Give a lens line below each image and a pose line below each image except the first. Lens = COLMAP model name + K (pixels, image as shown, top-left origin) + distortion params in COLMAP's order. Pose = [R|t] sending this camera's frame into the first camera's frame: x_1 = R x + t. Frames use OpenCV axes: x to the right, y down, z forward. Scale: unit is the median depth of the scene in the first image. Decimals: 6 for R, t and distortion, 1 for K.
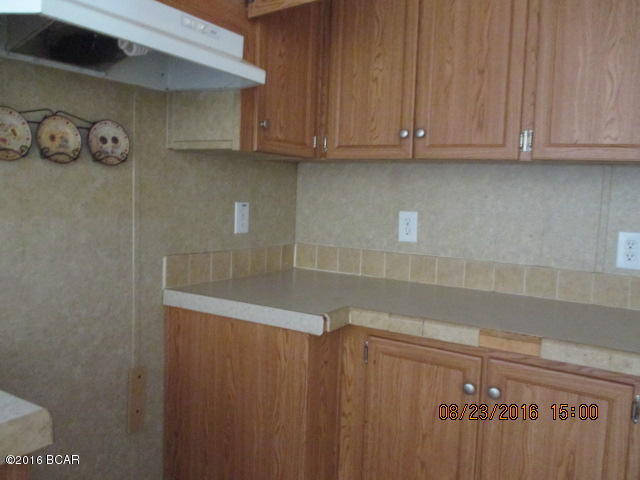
lens RADIAL K [[535.7, 0, 320.0], [0, 535.7, 240.0], [0, 0, 1]] dist [-0.003012, -0.000717]
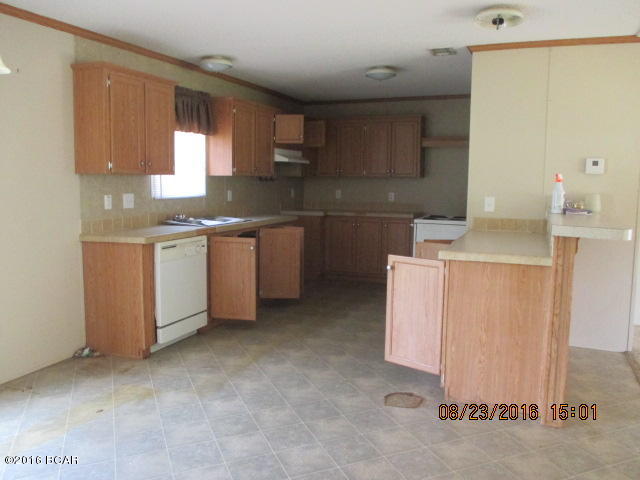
lens RADIAL K [[535.7, 0, 320.0], [0, 535.7, 240.0], [0, 0, 1]] dist [-0.003012, -0.000717]
pose [[0.987153, -0.046436, 0.152879, -0.656534], [0.040945, 0.998405, 0.038872, 0.174606], [-0.154440, -0.032113, 0.987480, -3.210466]]
